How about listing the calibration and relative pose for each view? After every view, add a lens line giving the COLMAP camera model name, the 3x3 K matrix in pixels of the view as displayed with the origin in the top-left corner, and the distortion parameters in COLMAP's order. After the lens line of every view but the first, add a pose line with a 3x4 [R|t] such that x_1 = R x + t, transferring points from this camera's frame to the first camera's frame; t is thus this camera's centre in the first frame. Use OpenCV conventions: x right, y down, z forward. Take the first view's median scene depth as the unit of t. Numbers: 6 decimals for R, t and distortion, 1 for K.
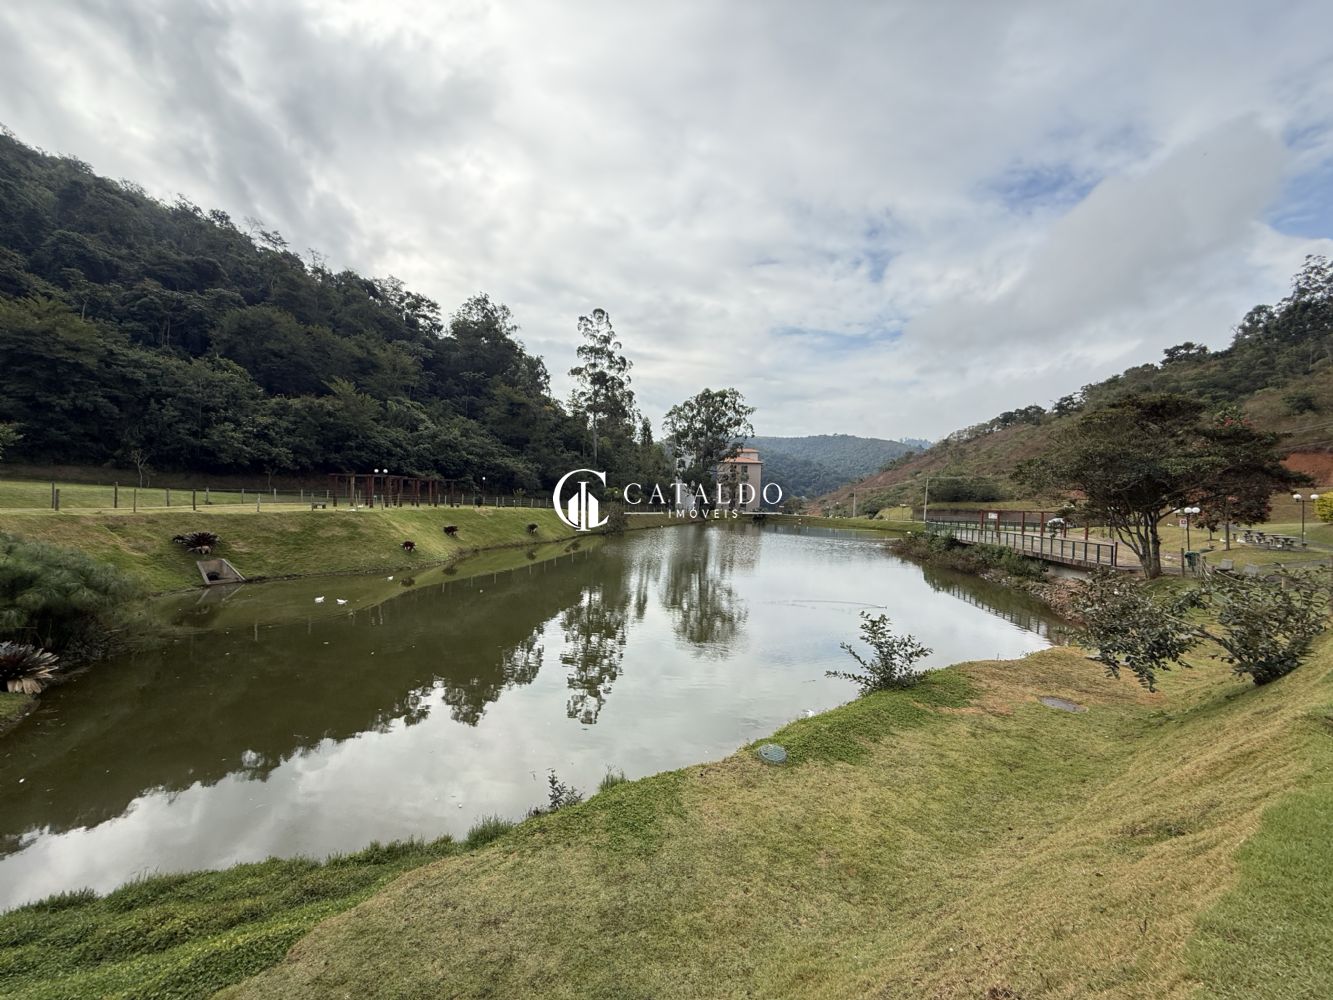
lens RADIAL K [[530.8, 0, 664.4], [0, 530.8, 484.1], [0, 0, 1]] dist [0.004117, 0.000343]
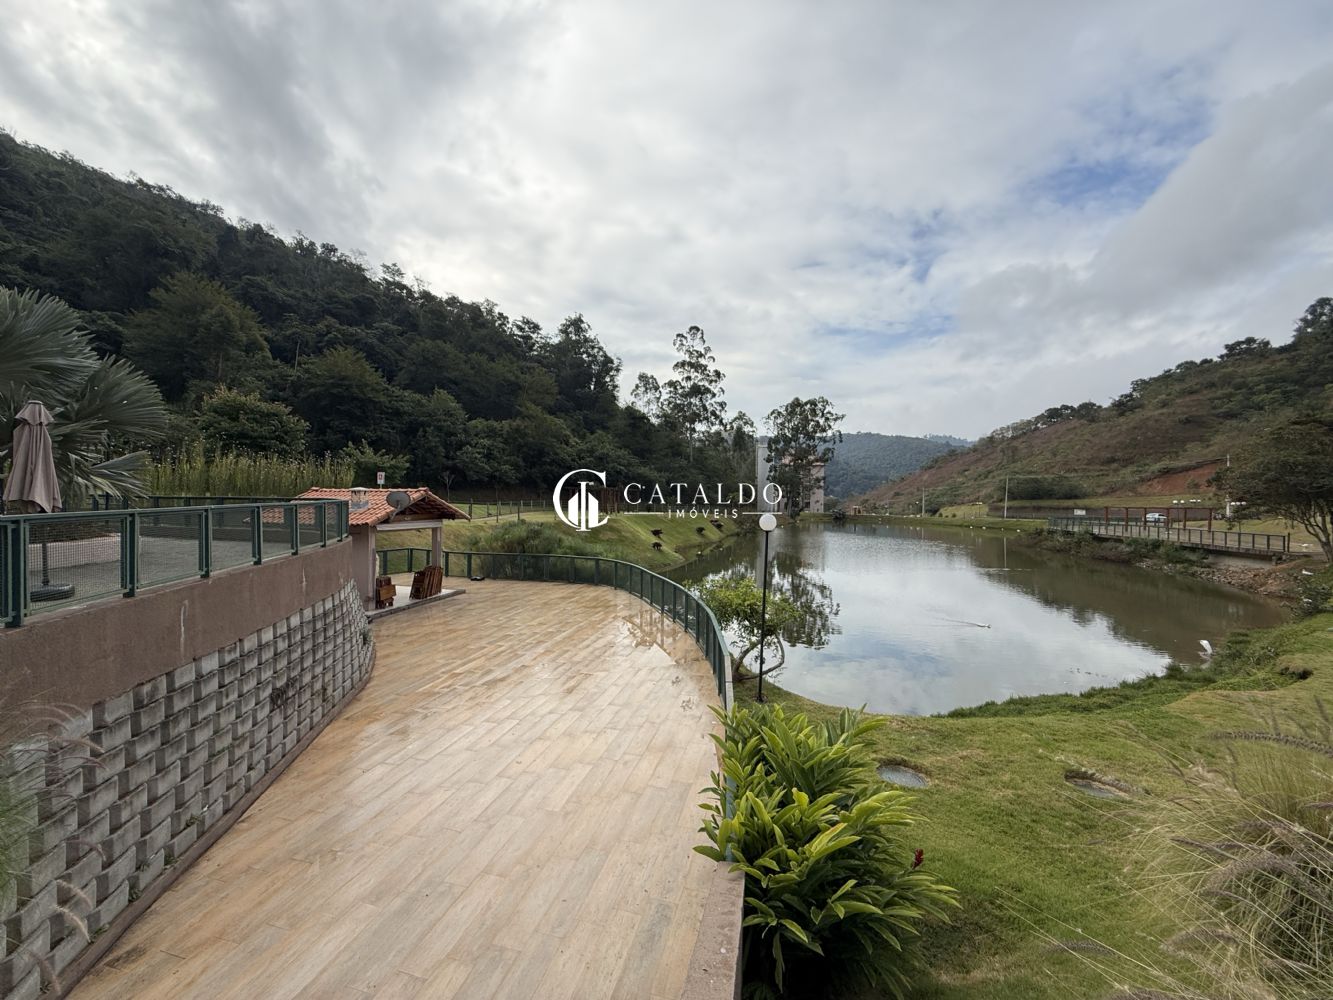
lens RADIAL K [[530.3, 0, 663.6], [0, 530.3, 499.2], [0, 0, 1]] dist [-0.000260, 0.000209]
pose [[0.999254, -0.019635, -0.033257, -0.125782], [0.020460, 0.999487, 0.024658, -0.006640], [0.032756, -0.025320, 0.999143, -0.061394]]
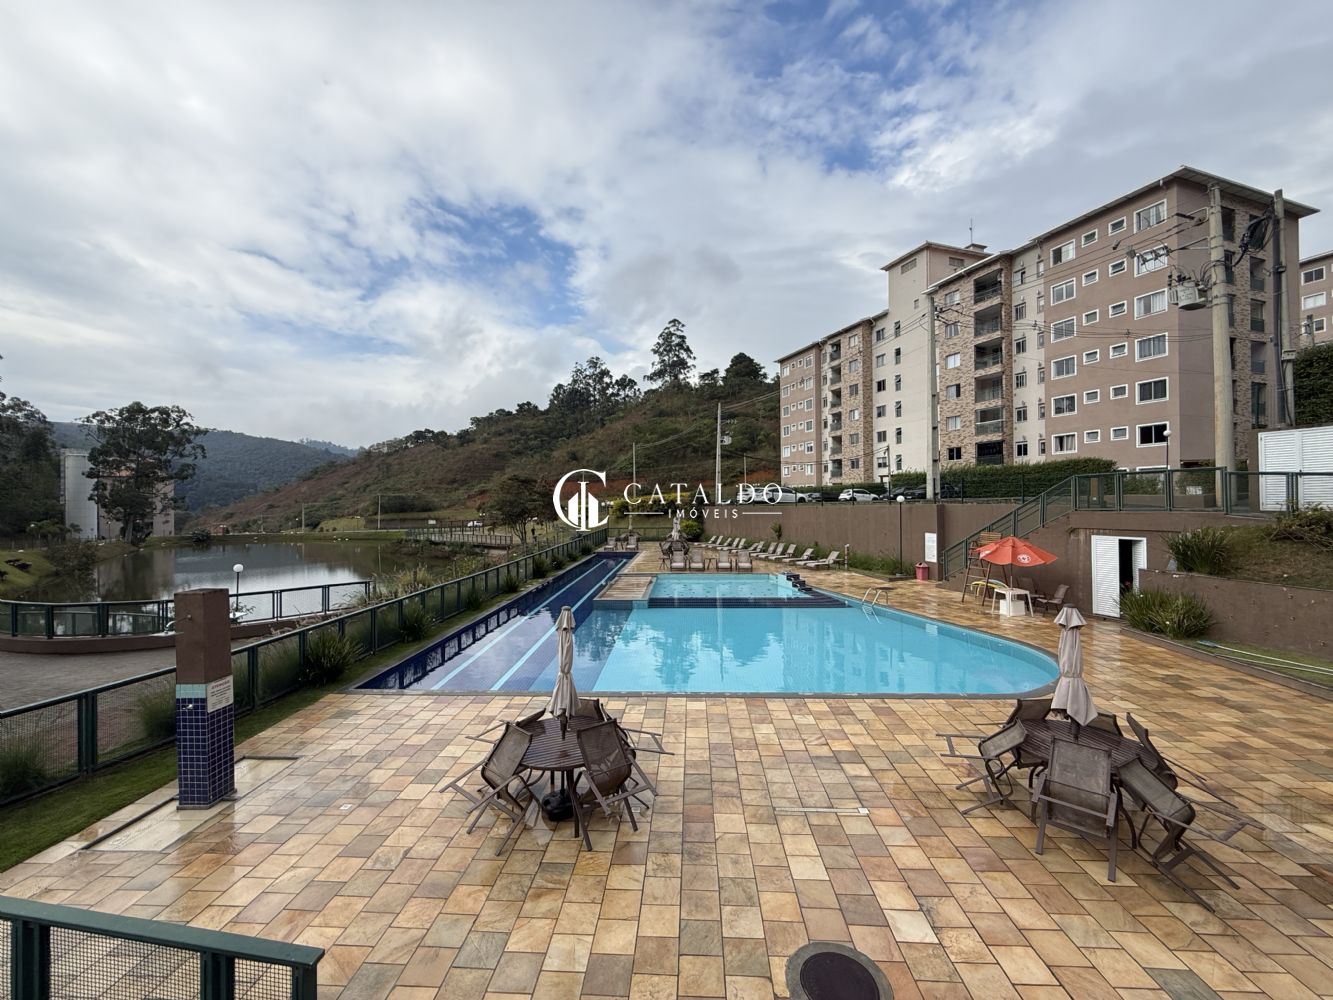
lens RADIAL K [[530.3, 0, 663.6], [0, 530.3, 499.2], [0, 0, 1]] dist [-0.000260, 0.000209]
pose [[0.521073, -0.033764, 0.852844, -0.183295], [0.013707, 0.999419, 0.031192, -0.025352], [-0.853402, -0.004563, 0.521233, -0.182581]]
